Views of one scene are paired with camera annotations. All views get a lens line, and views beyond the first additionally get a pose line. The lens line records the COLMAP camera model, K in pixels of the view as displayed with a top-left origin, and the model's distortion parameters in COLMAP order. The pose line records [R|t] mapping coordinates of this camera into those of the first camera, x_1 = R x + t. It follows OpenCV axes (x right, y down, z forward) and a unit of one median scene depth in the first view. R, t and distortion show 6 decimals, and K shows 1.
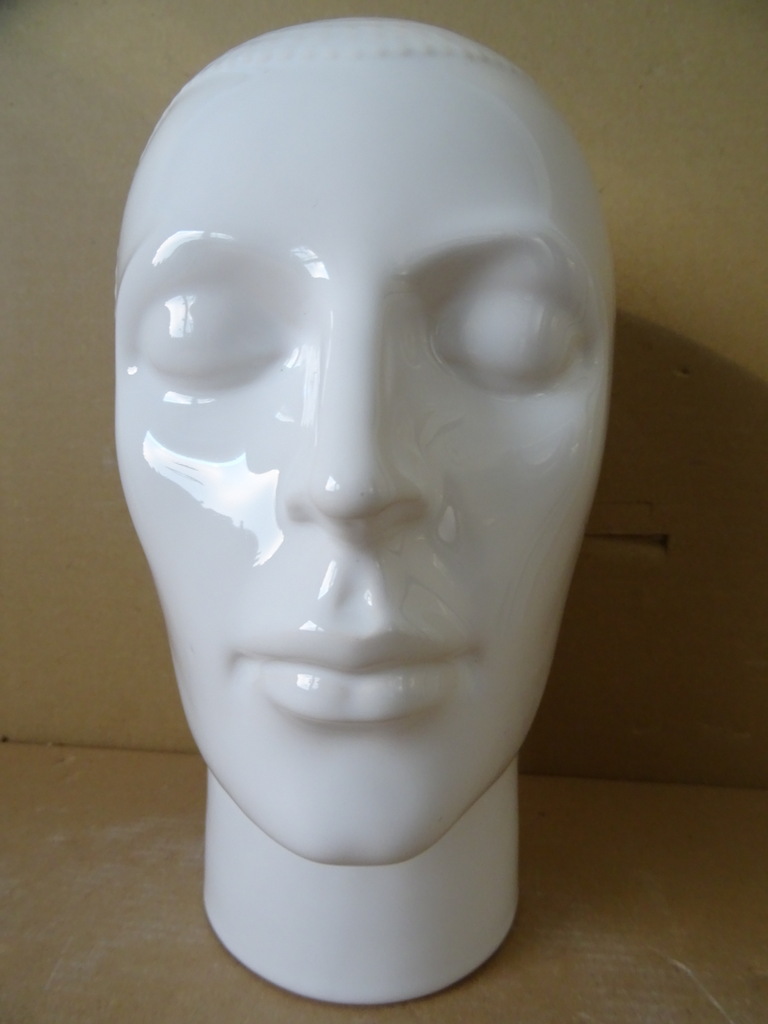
lens RADIAL K [[745.9, 0, 381.6], [0, 745.9, 515.6], [0, 0, 1]] dist [0.028939, -0.034077]
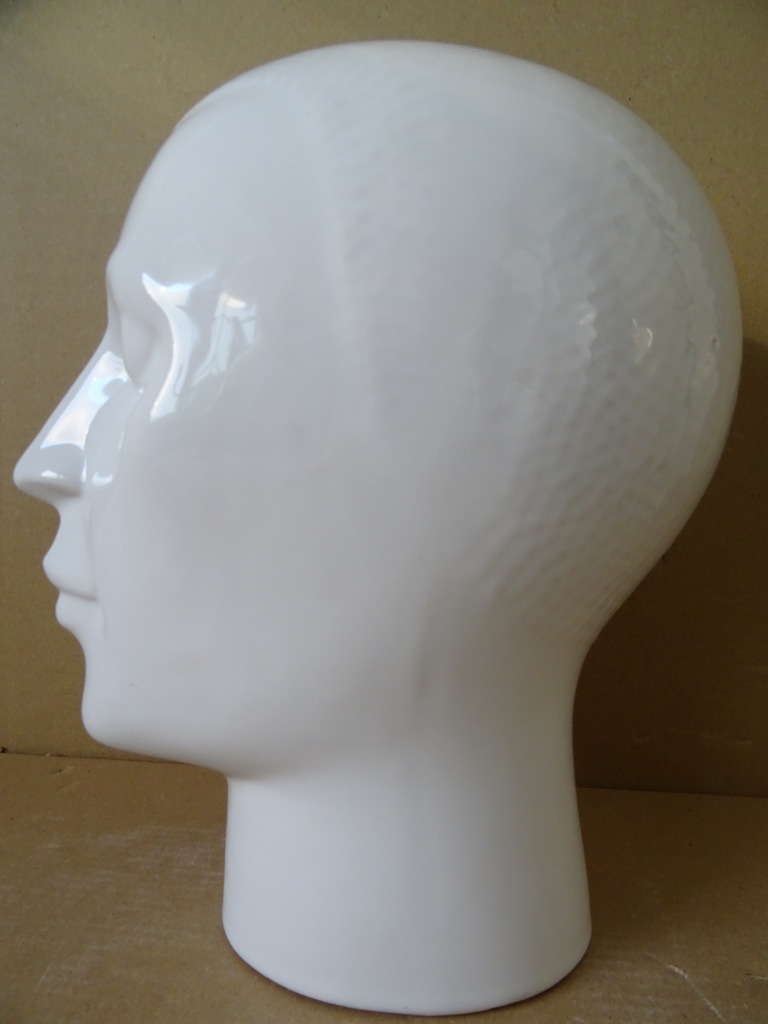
lens RADIAL K [[745.9, 0, 380.7], [0, 745.9, 515.0], [0, 0, 1]] dist [0.028939, -0.034077]
pose [[0.999917, -0.005359, -0.011689, 0.018957], [0.005006, 0.999537, -0.030020, 0.024416], [0.011845, 0.029959, 0.999481, -0.005121]]
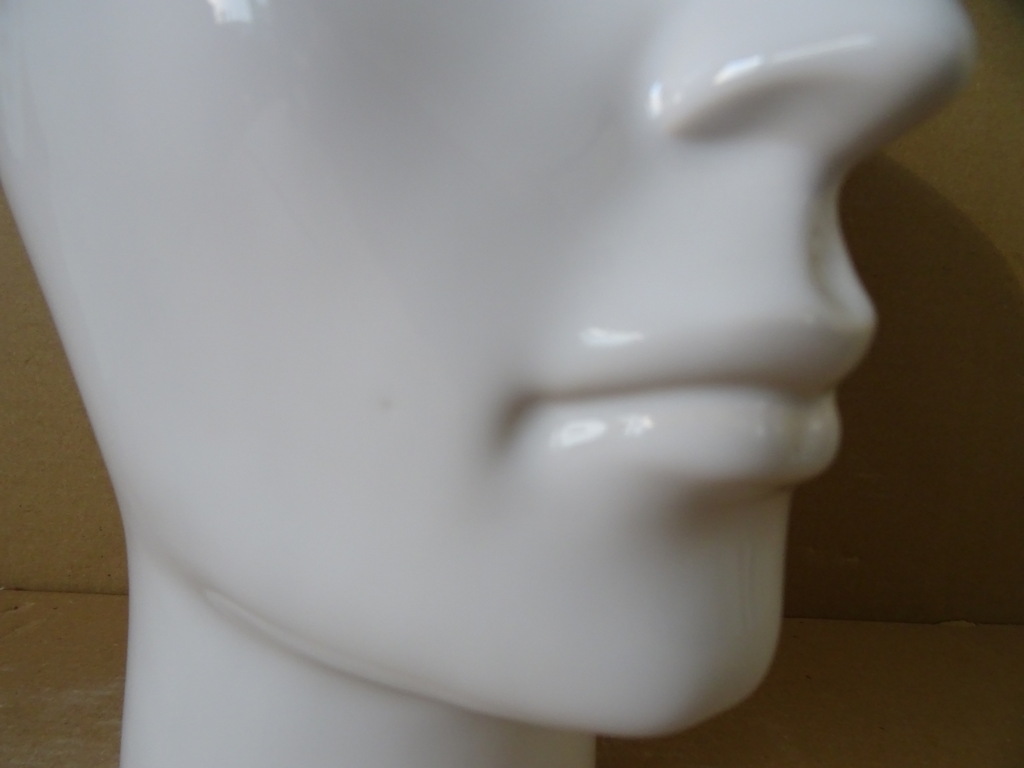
lens RADIAL K [[745.9, 0, 495.6], [0, 745.9, 386.7], [0, 0, 1]] dist [0.028939, -0.034077]
pose [[0.993352, 0.012557, 0.114434, -0.034075], [-0.014059, 0.999825, 0.012323, 0.108670], [-0.114259, -0.013850, 0.993354, 0.234852]]
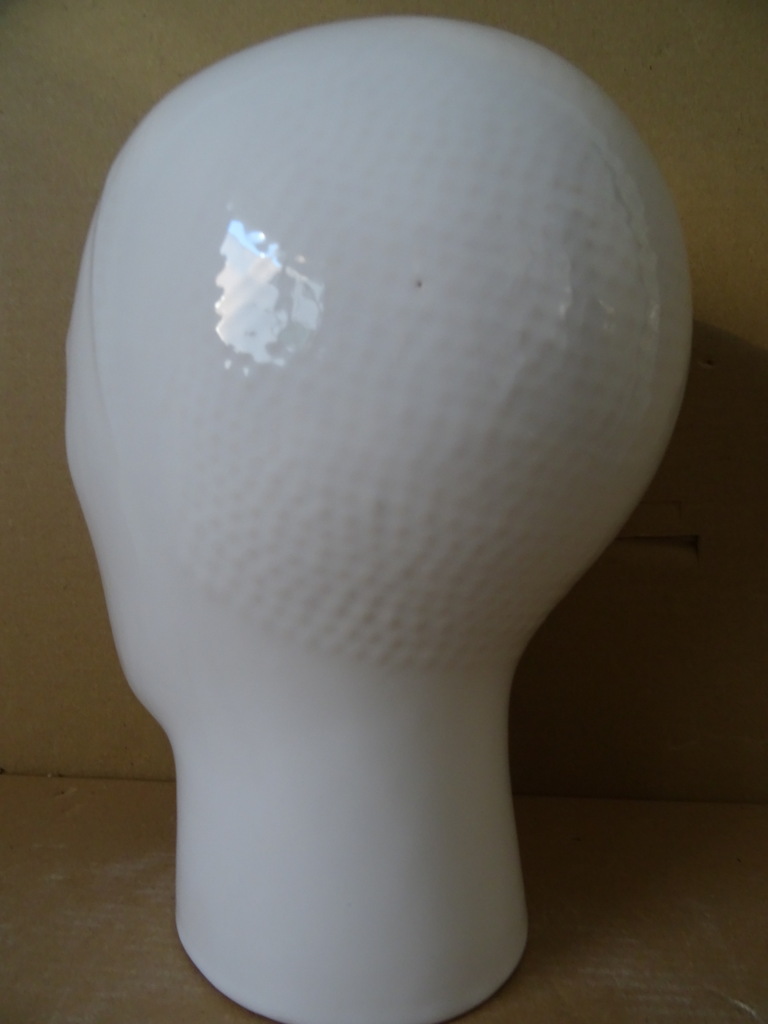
lens RADIAL K [[745.9, 0, 379.3], [0, 745.9, 513.9], [0, 0, 1]] dist [0.028939, -0.034077]
pose [[0.999562, -0.027755, -0.010226, -0.009523], [0.027411, 0.999099, -0.032410, 0.023073], [0.011116, 0.032116, 0.999422, 0.065313]]
